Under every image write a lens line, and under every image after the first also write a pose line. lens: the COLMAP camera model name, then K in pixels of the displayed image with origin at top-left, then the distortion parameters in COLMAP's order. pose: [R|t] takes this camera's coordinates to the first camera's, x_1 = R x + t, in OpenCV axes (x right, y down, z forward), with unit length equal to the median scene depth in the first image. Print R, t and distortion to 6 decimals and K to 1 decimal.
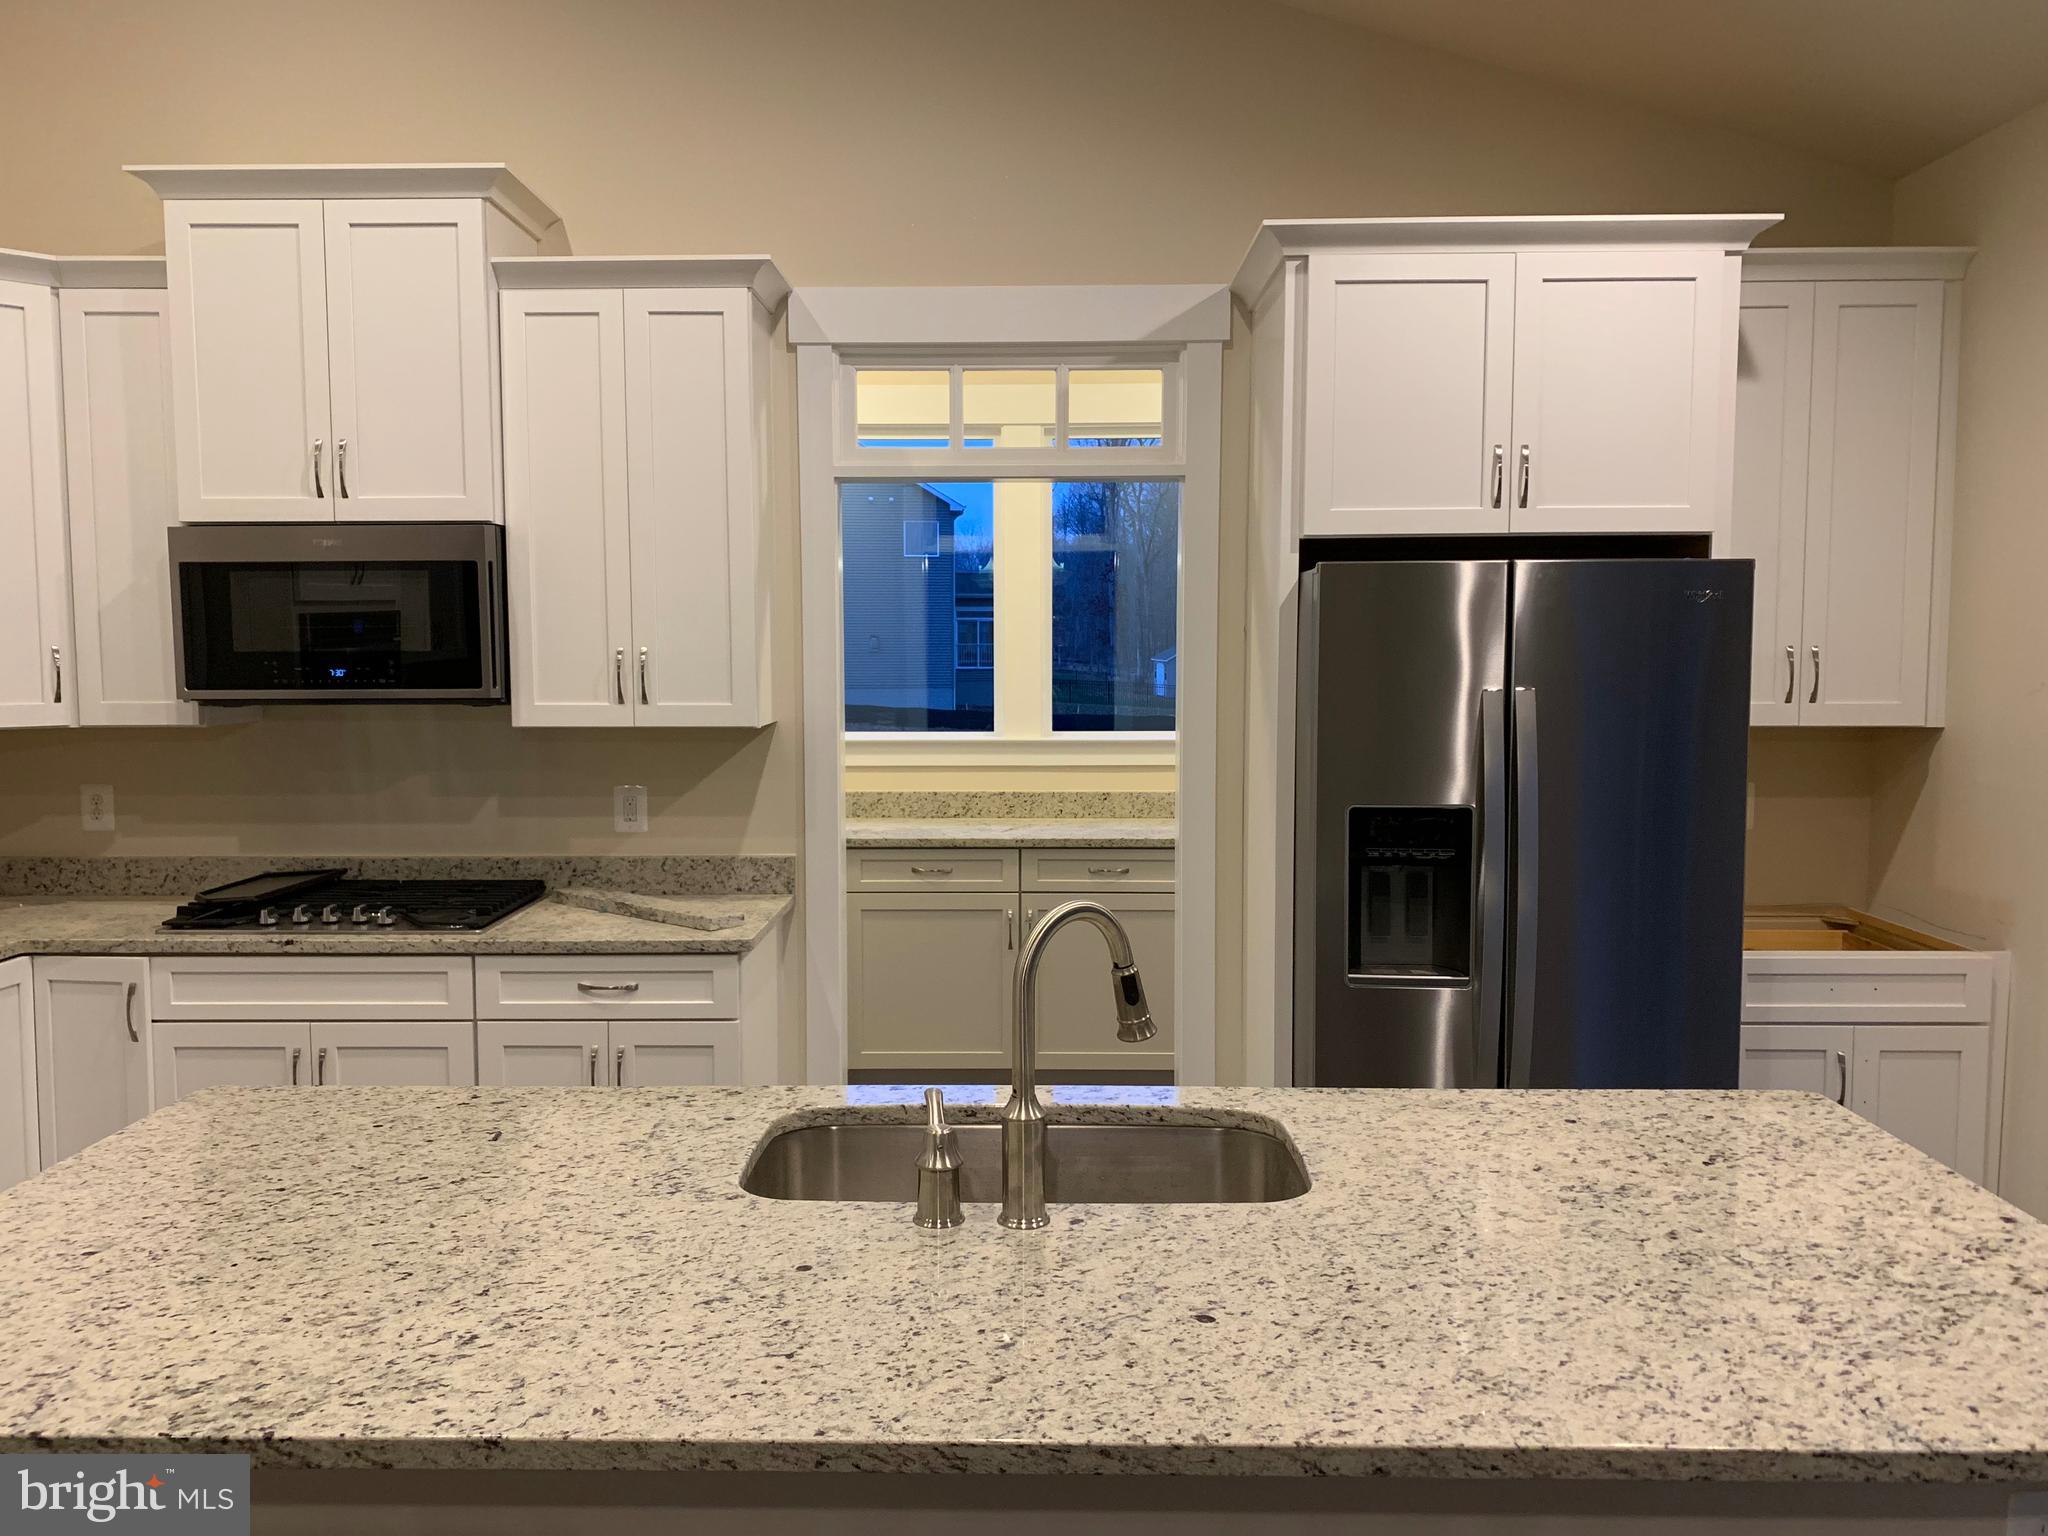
lens RADIAL K [[1570.6, 0, 1021.6], [0, 1570.6, 758.9], [0, 0, 1]] dist [0.016527, -0.012527]
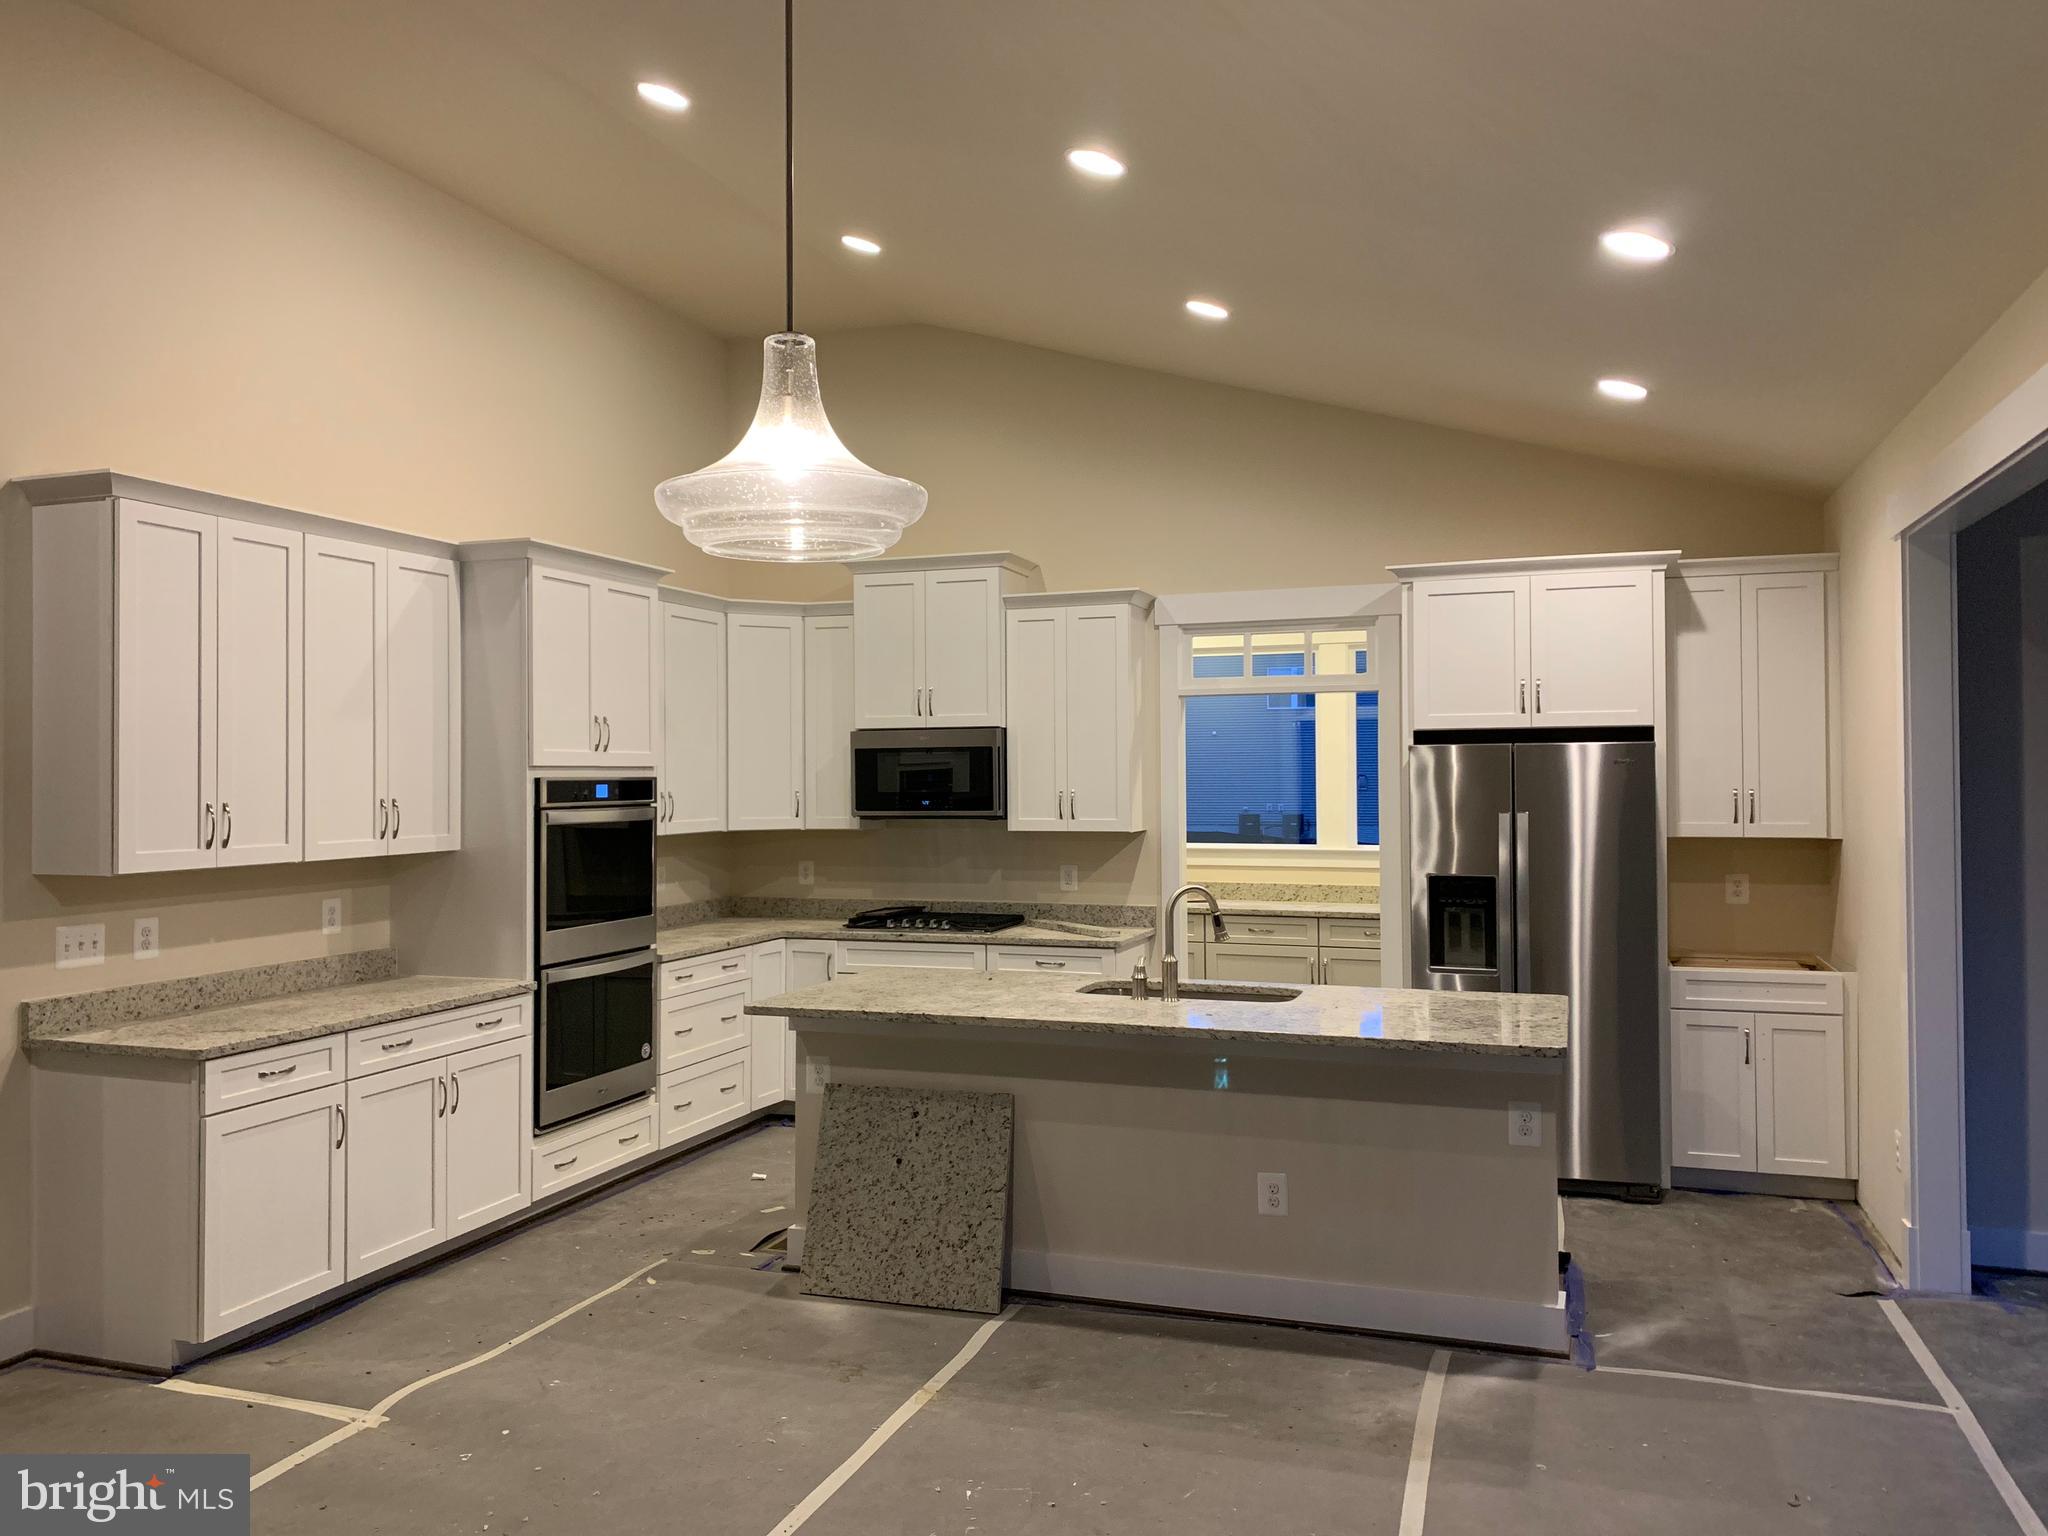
lens RADIAL K [[1570.6, 0, 1021.2], [0, 1570.6, 765.8], [0, 0, 1]] dist [0.016527, -0.012527]
pose [[0.948860, -0.005270, -0.315654, 0.302251], [-0.021016, 0.996588, -0.079812, 0.053439], [0.314998, 0.082364, 0.945512, -0.828132]]
